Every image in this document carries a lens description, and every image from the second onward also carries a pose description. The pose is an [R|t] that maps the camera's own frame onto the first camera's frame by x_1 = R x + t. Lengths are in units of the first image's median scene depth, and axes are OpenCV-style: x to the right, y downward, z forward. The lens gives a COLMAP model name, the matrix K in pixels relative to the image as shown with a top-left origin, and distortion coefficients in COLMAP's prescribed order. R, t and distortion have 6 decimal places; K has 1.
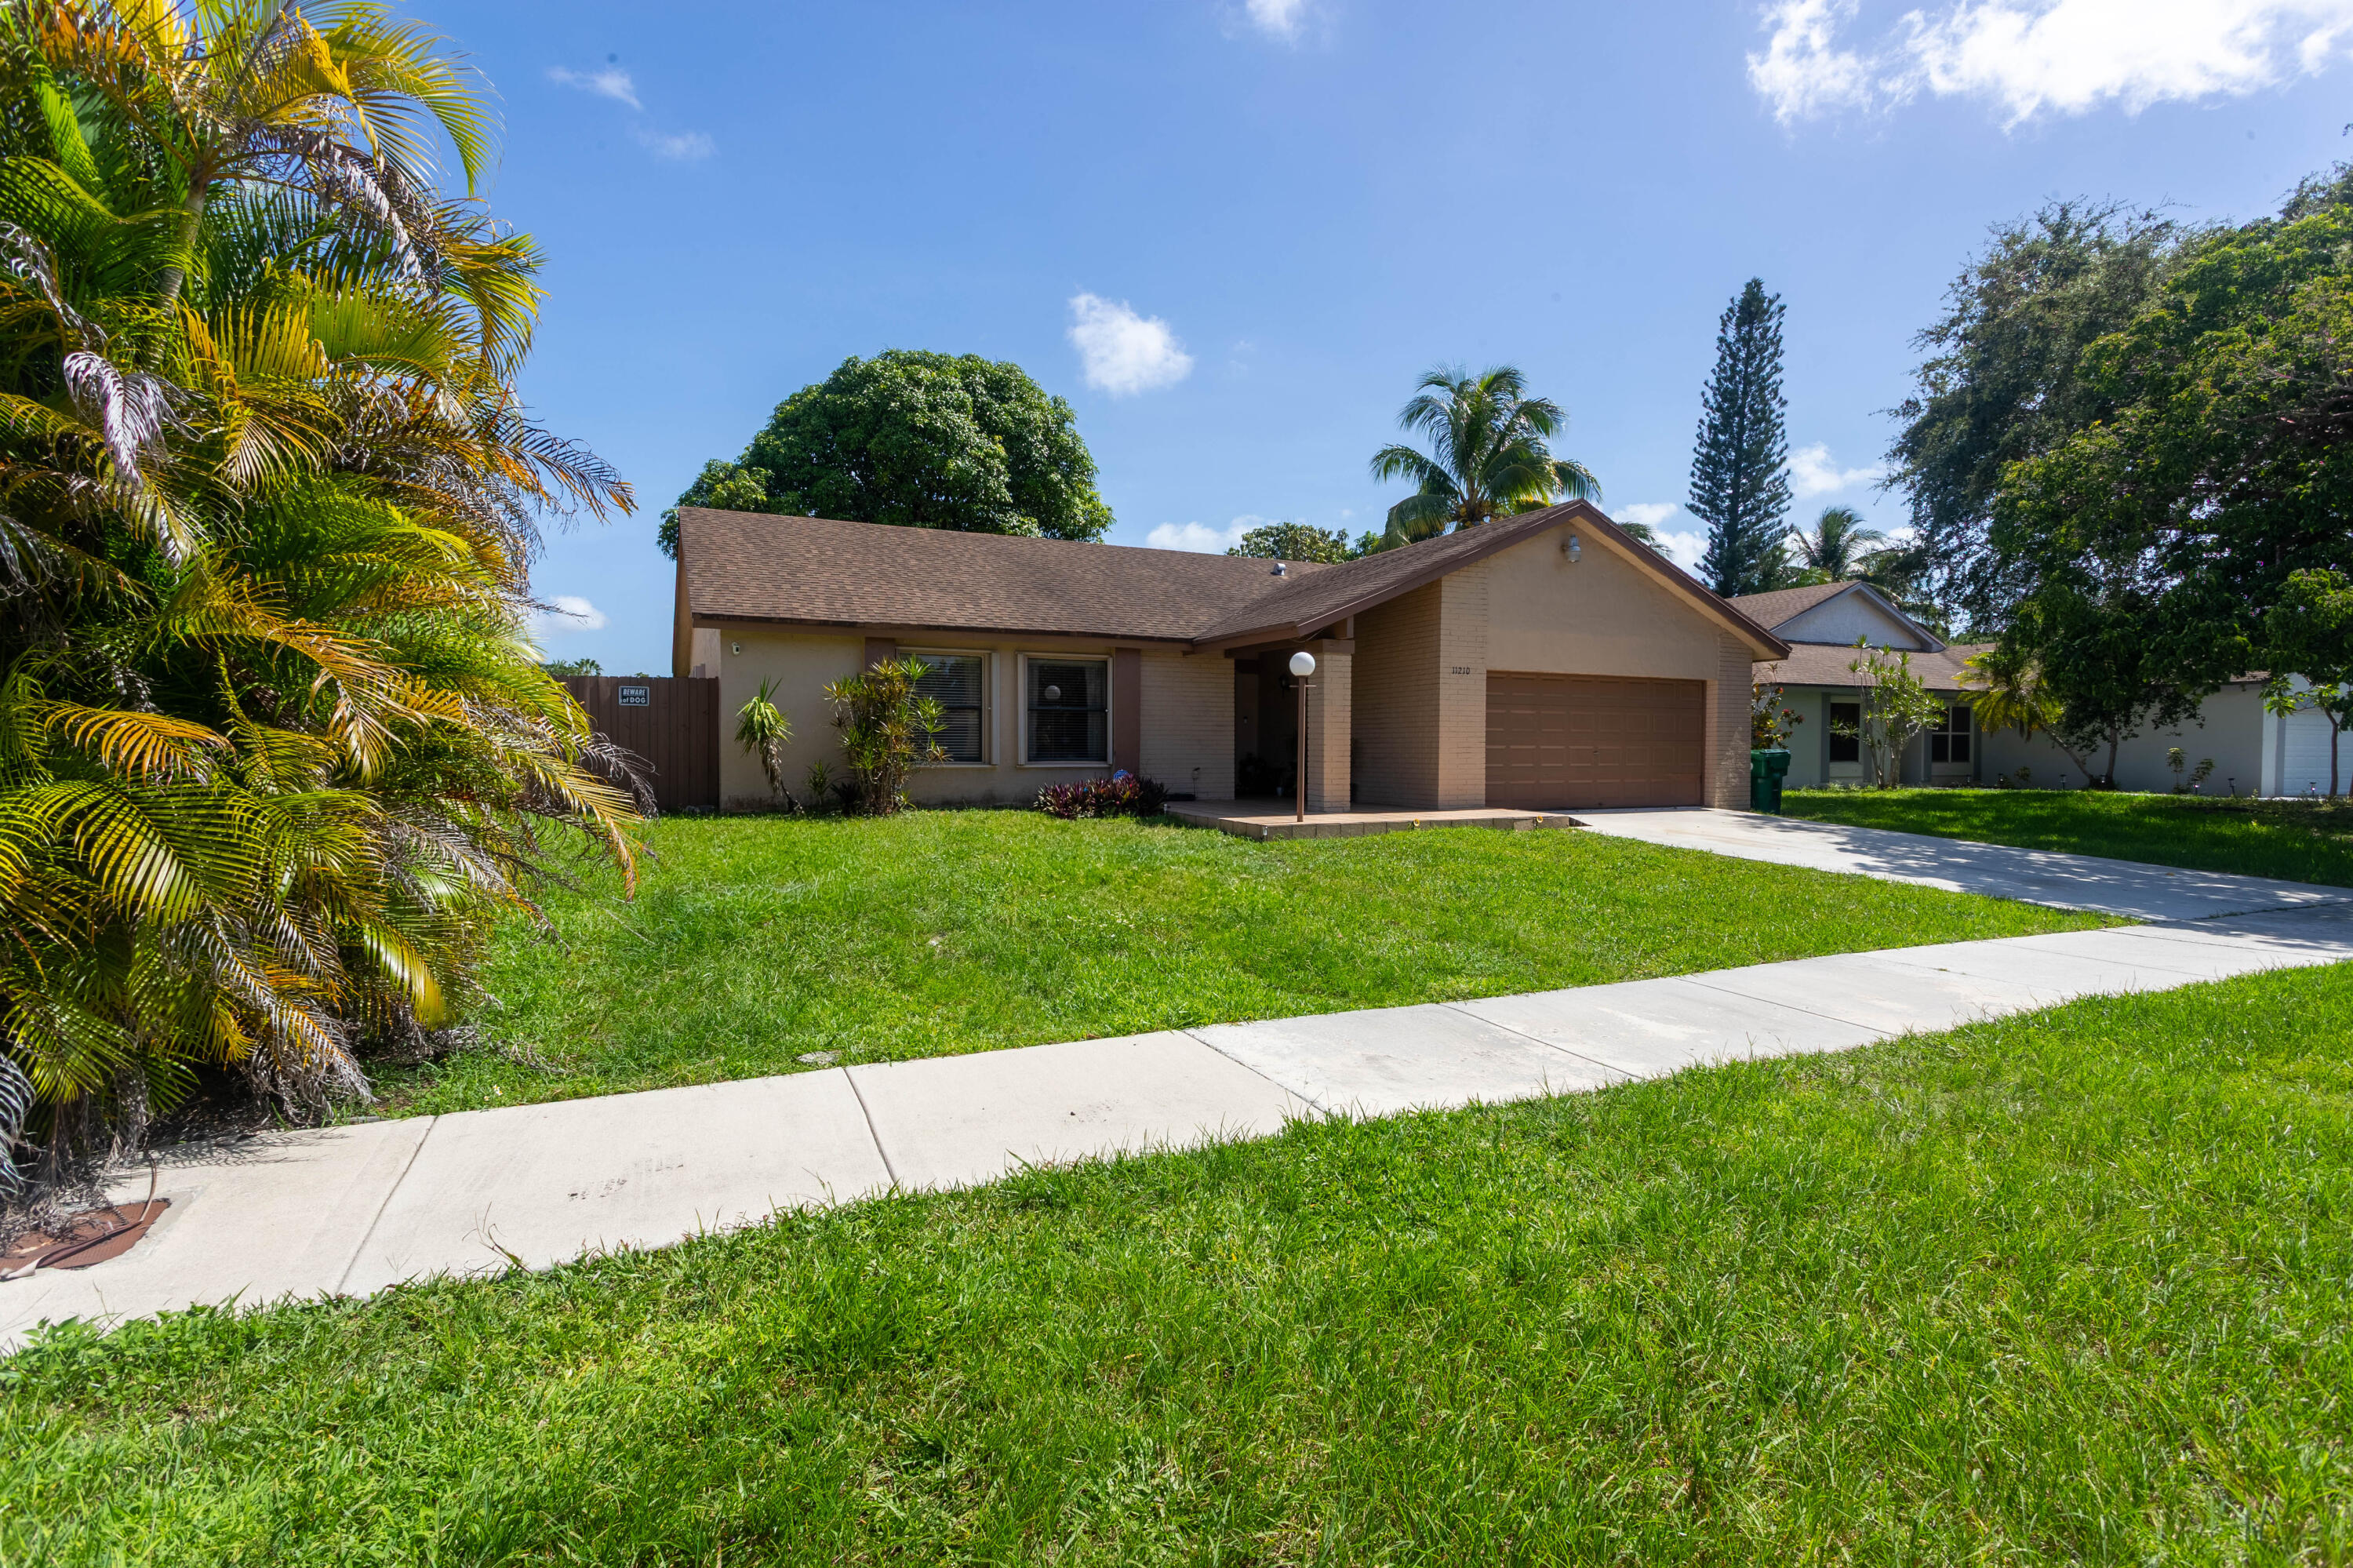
lens RADIAL K [[1106.6, 0, 1163.8], [0, 1106.6, 779.0], [0, 0, 1]] dist [0.000854, 0.002411]
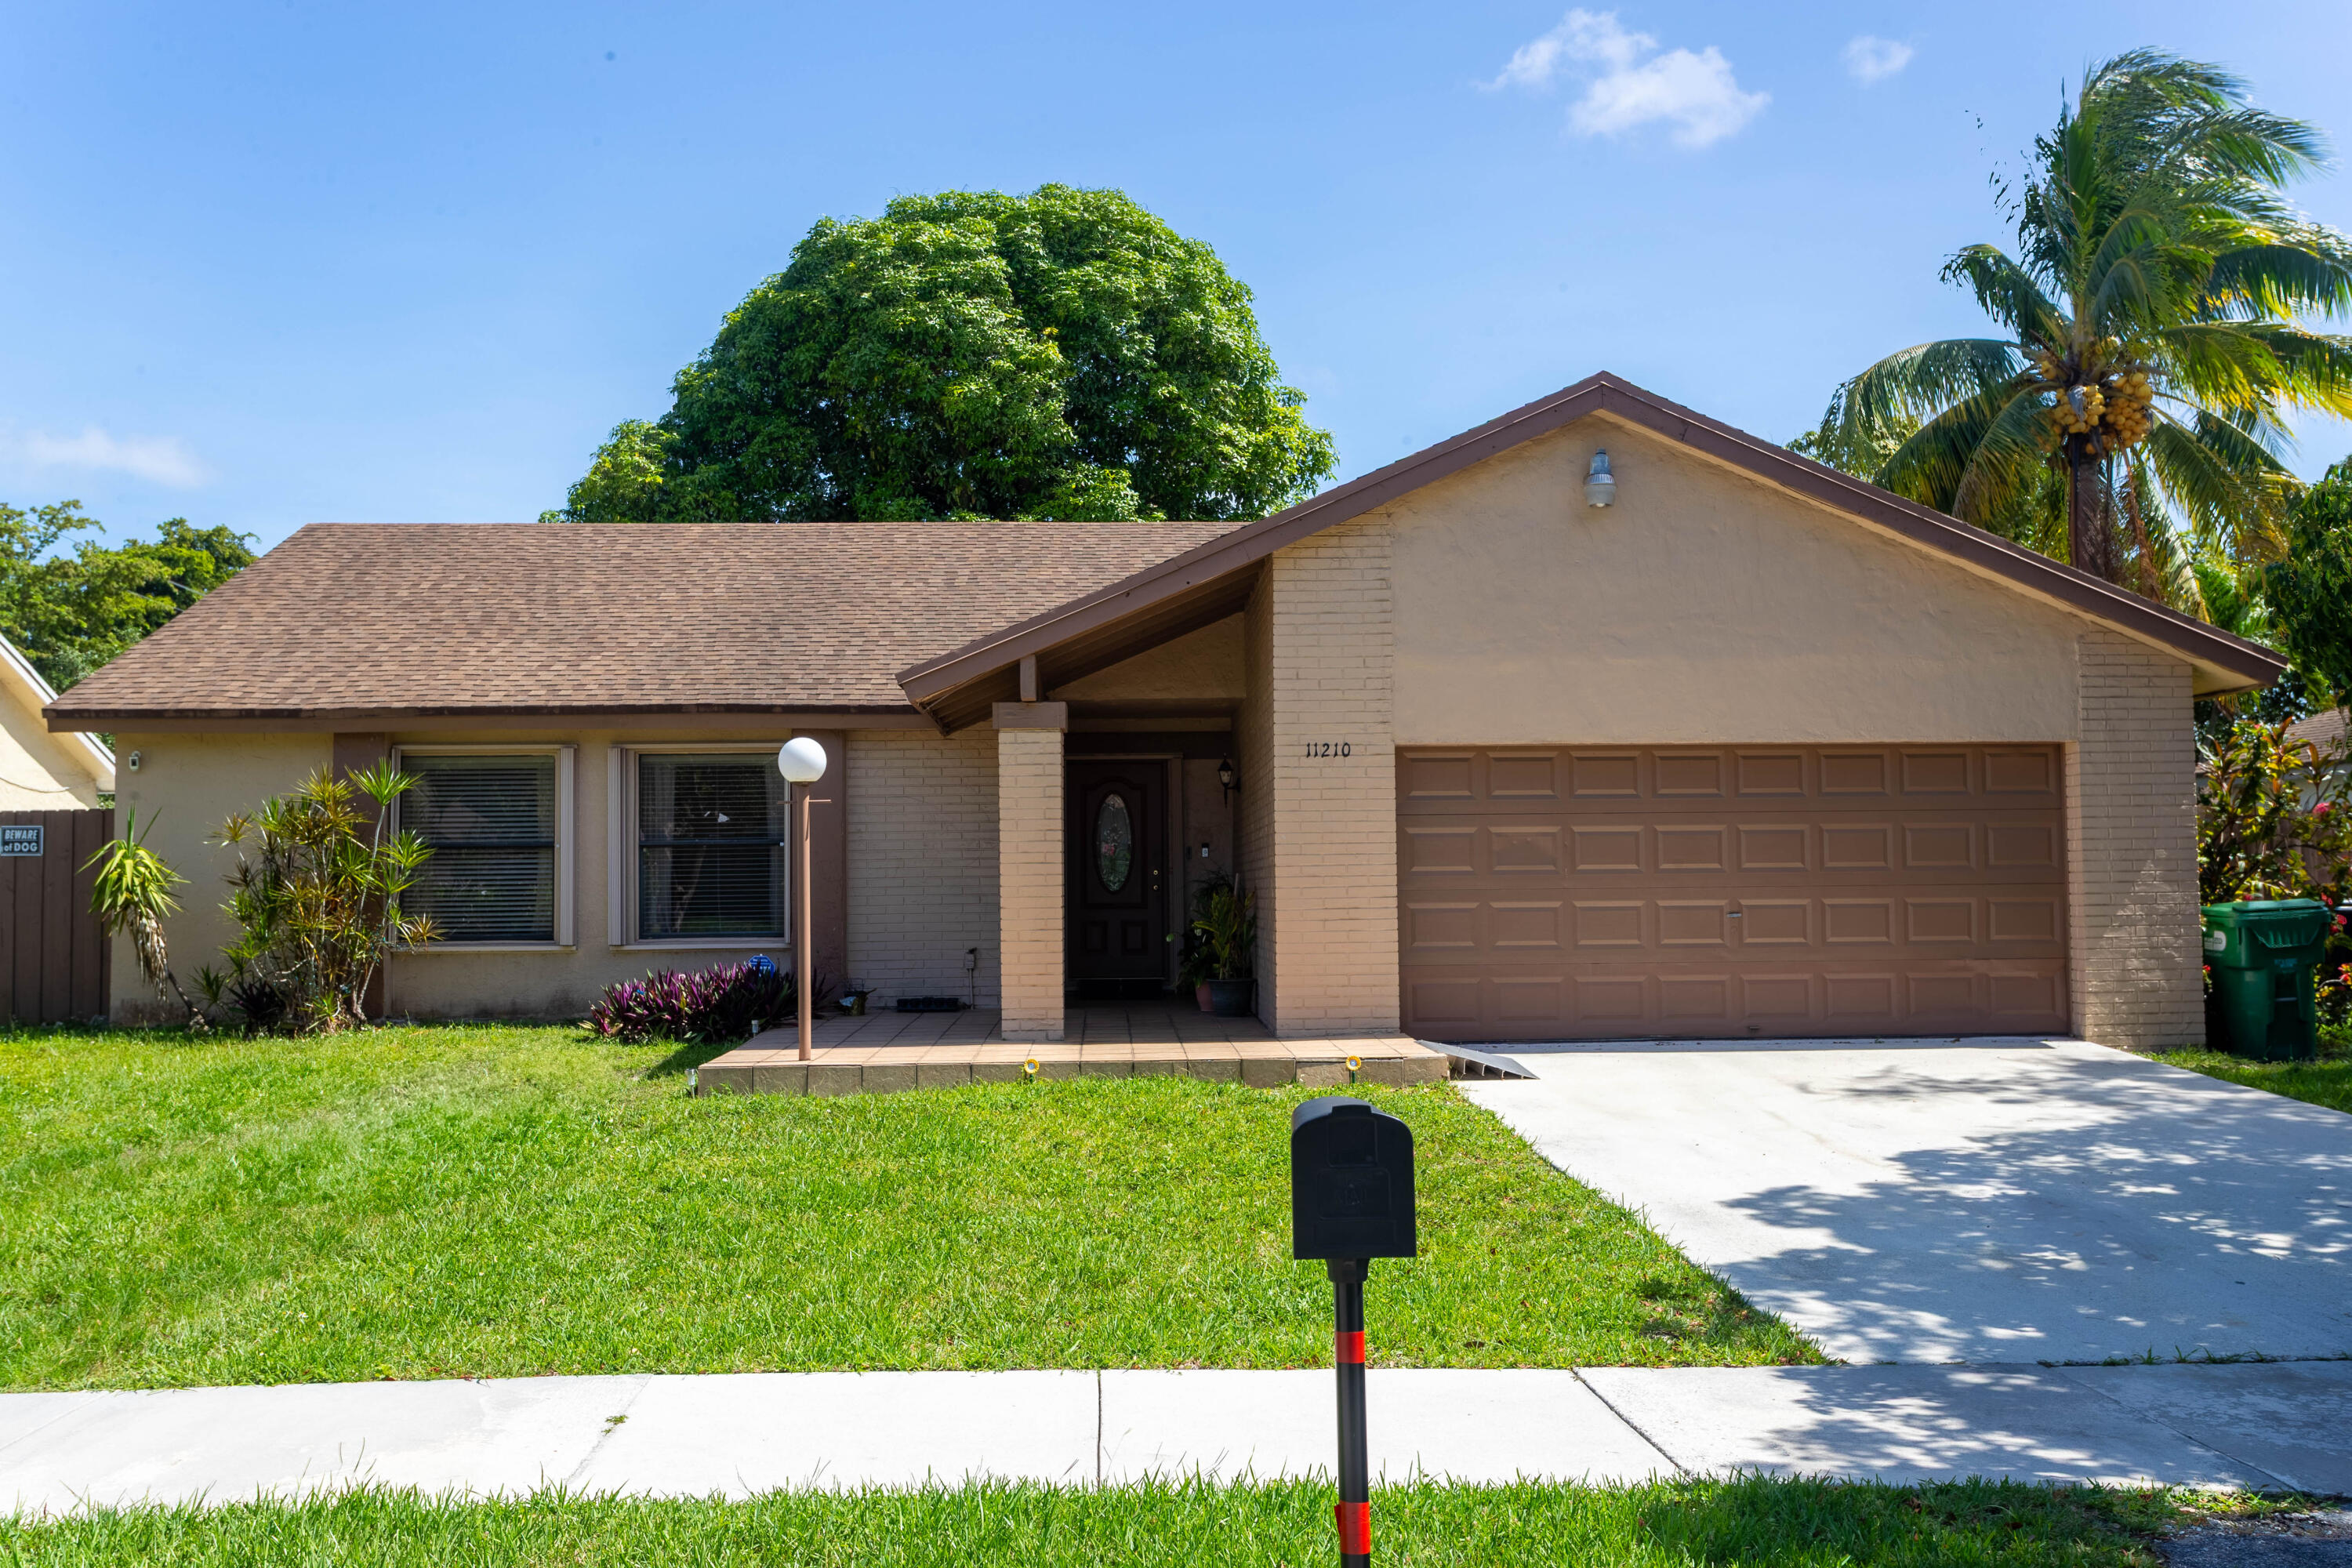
lens RADIAL K [[2177.7, 0, 1163.4], [0, 2177.7, 772.5], [0, 0, 1]] dist [0.011655, 0.000000]
pose [[0.920630, -0.033016, -0.389038, 0.489366], [0.002091, 0.996821, -0.079648, -0.010386], [0.390431, 0.072513, 0.917772, 0.082755]]
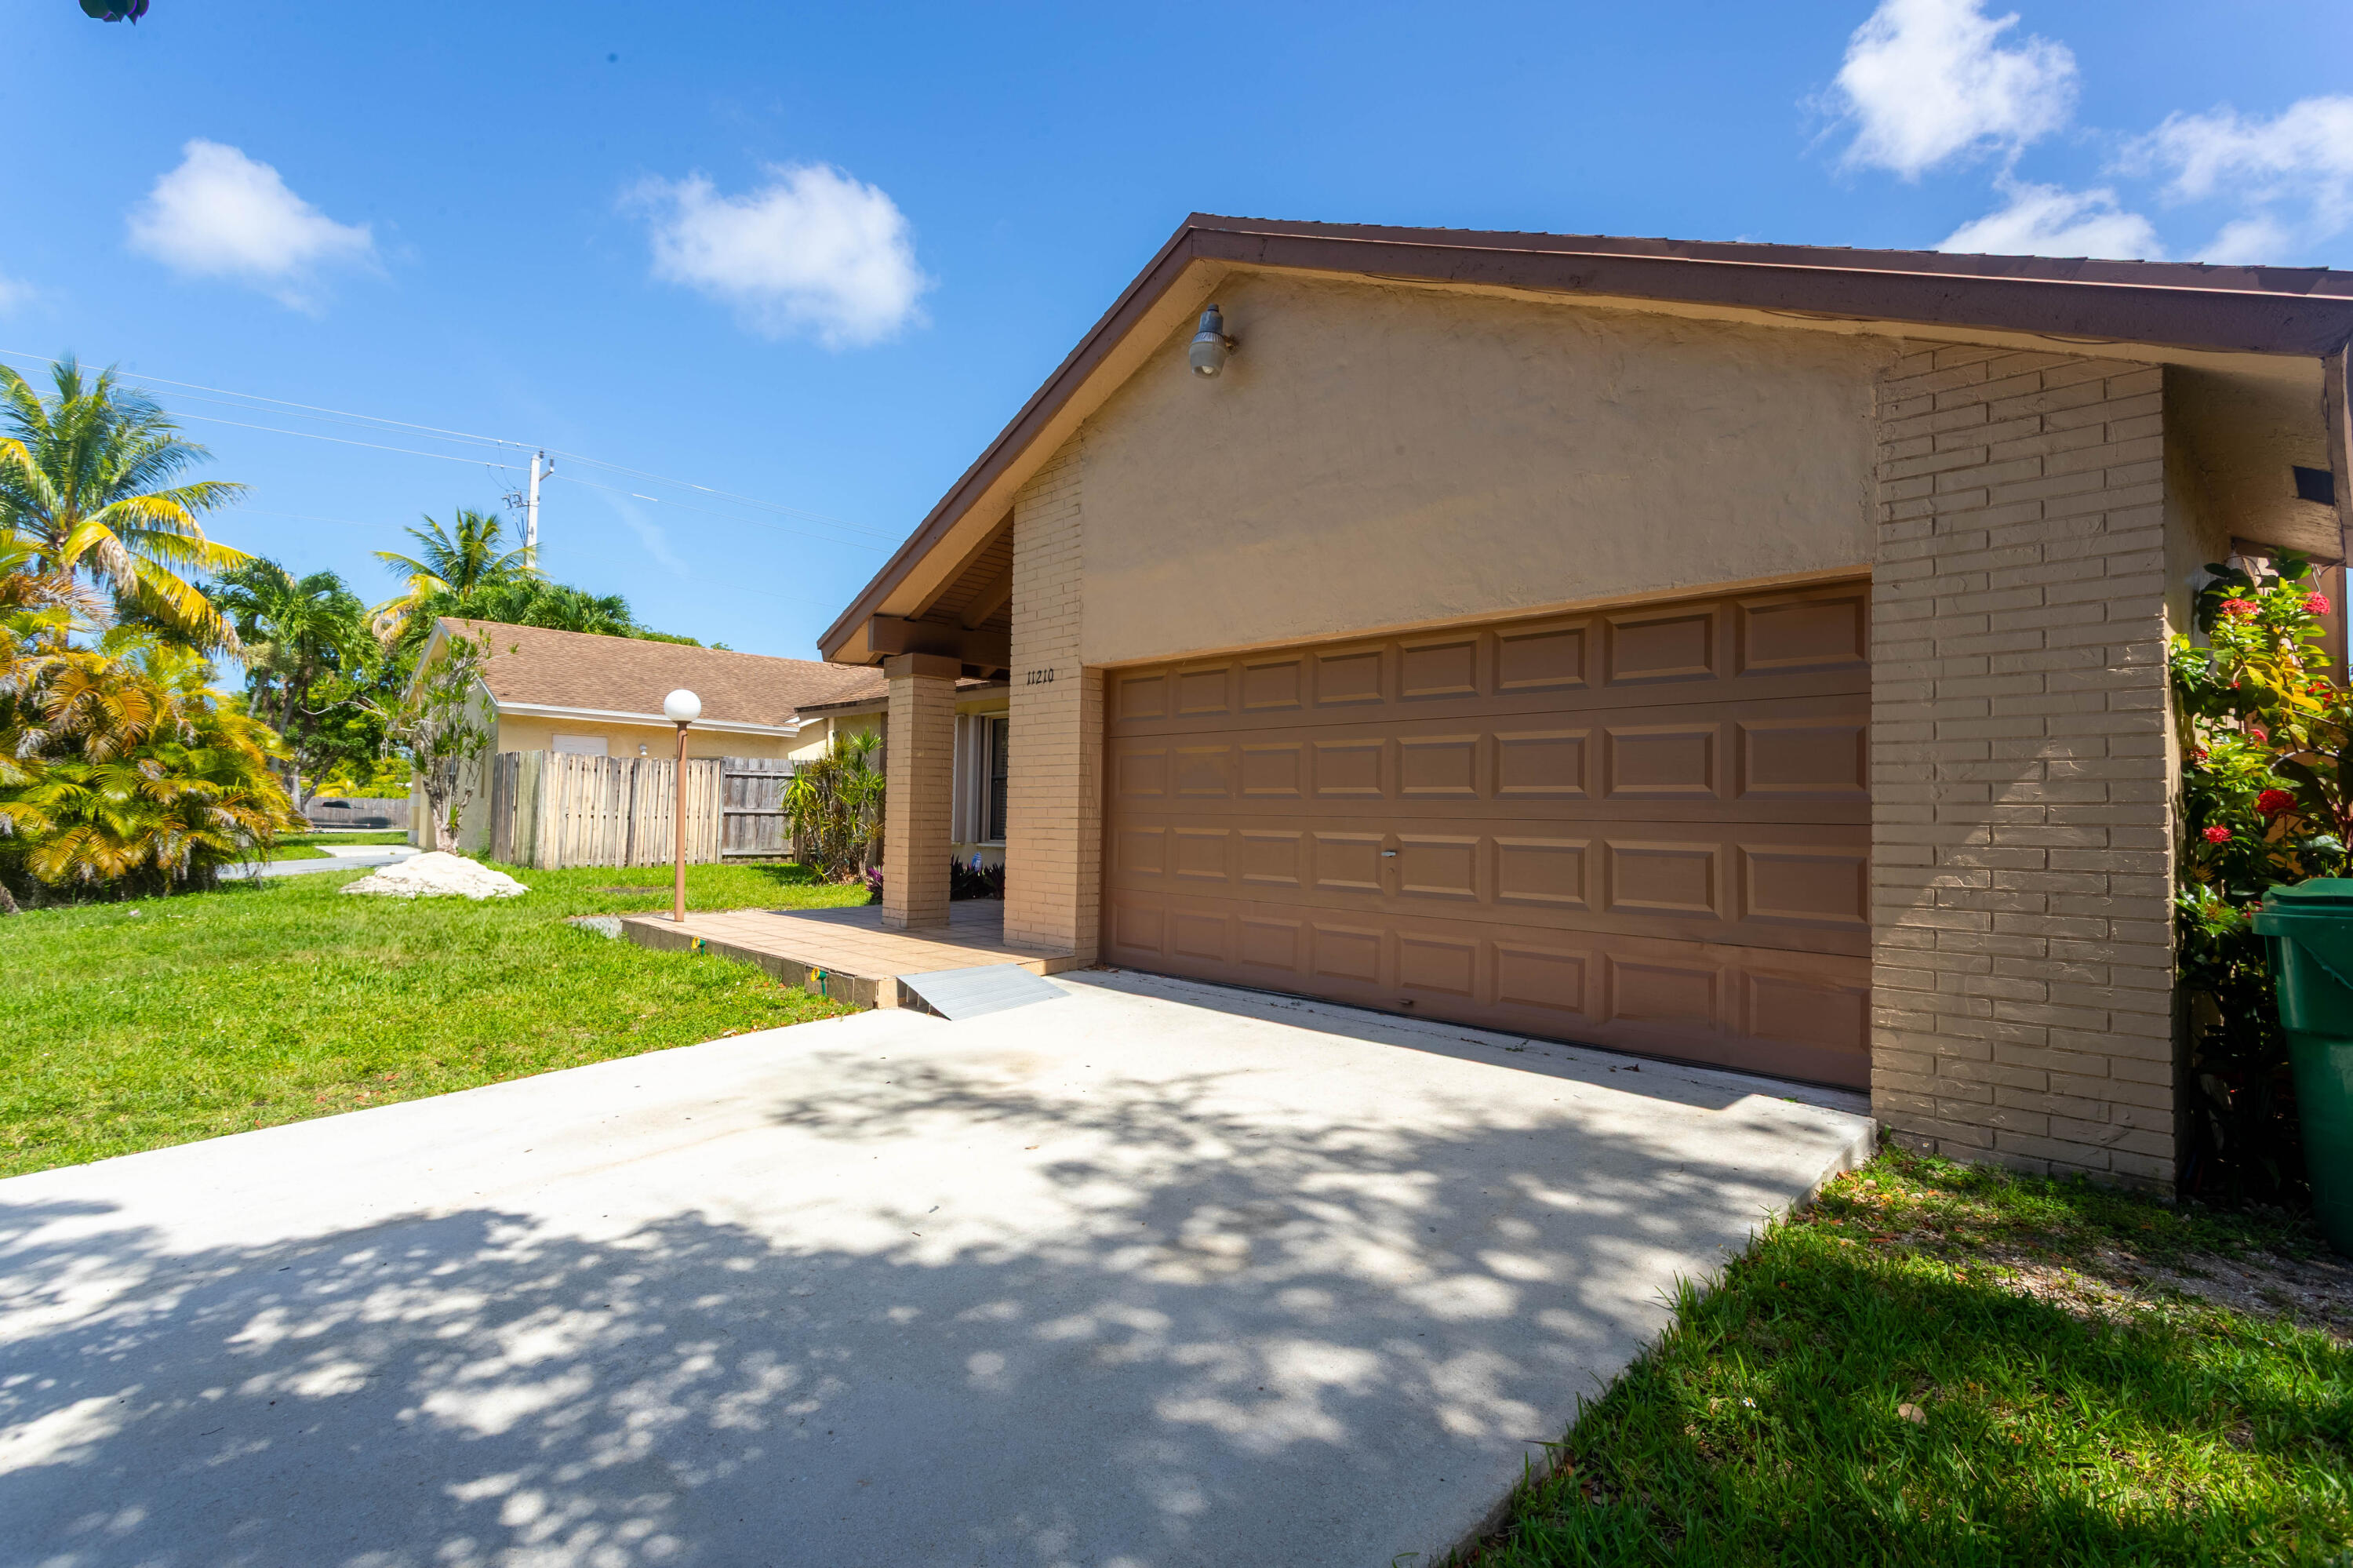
lens RADIAL K [[1106.6, 0, 1171.9], [0, 1106.6, 772.0], [0, 0, 1]] dist [0.000854, 0.002411]
pose [[0.322425, -0.036169, -0.945904, 0.655146], [-0.046349, 0.997468, -0.053940, -0.025273], [0.945459, 0.061233, 0.319933, 0.766007]]
